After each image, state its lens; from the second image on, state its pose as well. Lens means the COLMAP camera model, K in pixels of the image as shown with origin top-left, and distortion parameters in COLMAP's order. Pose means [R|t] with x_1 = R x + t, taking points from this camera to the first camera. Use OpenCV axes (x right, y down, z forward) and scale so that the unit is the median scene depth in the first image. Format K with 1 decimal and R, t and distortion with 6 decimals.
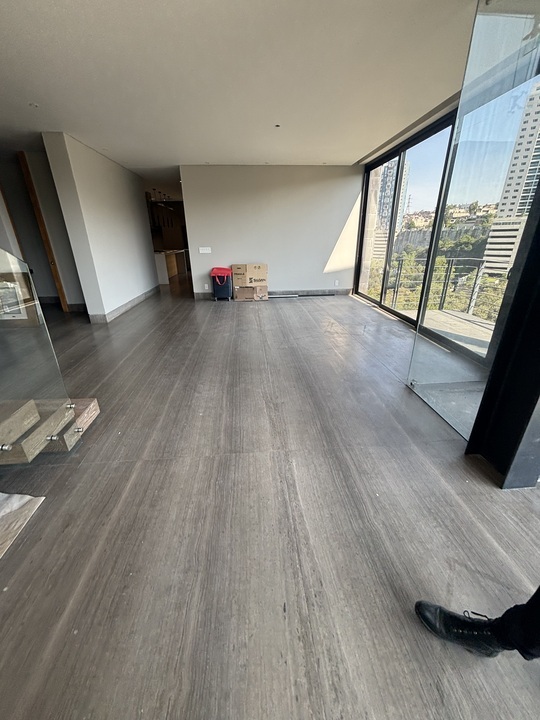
lens RADIAL K [[289.2, 0, 271.5], [0, 289.2, 358.6], [0, 0, 1]] dist [0.000368, -0.000118]
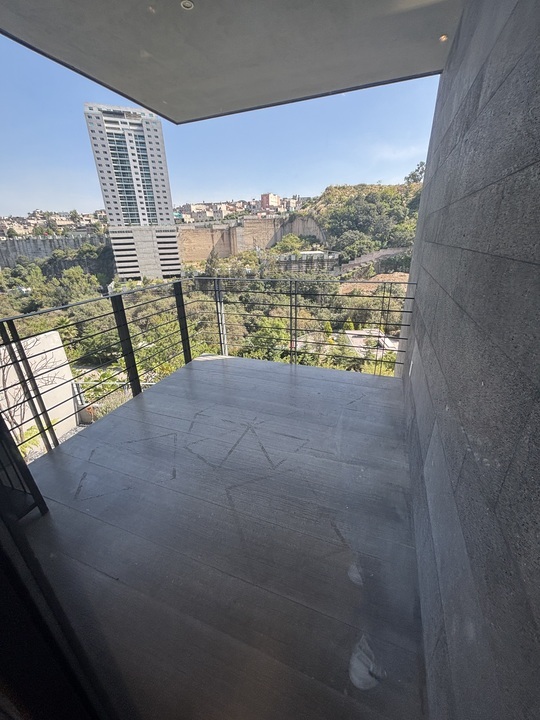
lens RADIAL K [[289.5, 0, 271.7], [0, 289.5, 356.5], [0, 0, 1]] dist [-0.003257, 0.000186]
pose [[0.429291, -0.342084, 0.835875, -0.008485], [0.367441, 0.911591, 0.184359, -0.023058], [-0.825043, 0.227991, 0.517034, 0.054703]]
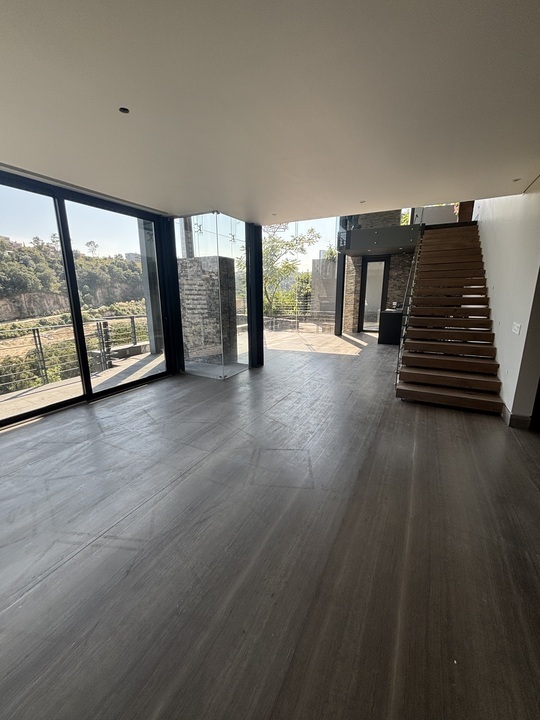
lens RADIAL K [[289.5, 0, 271.7], [0, 289.5, 356.5], [0, 0, 1]] dist [-0.003257, 0.000186]
pose [[-0.845089, -0.098104, 0.525548, -0.440774], [0.221880, 0.830006, 0.511722, -0.584022], [-0.486410, 0.549059, -0.679661, 1.373180]]
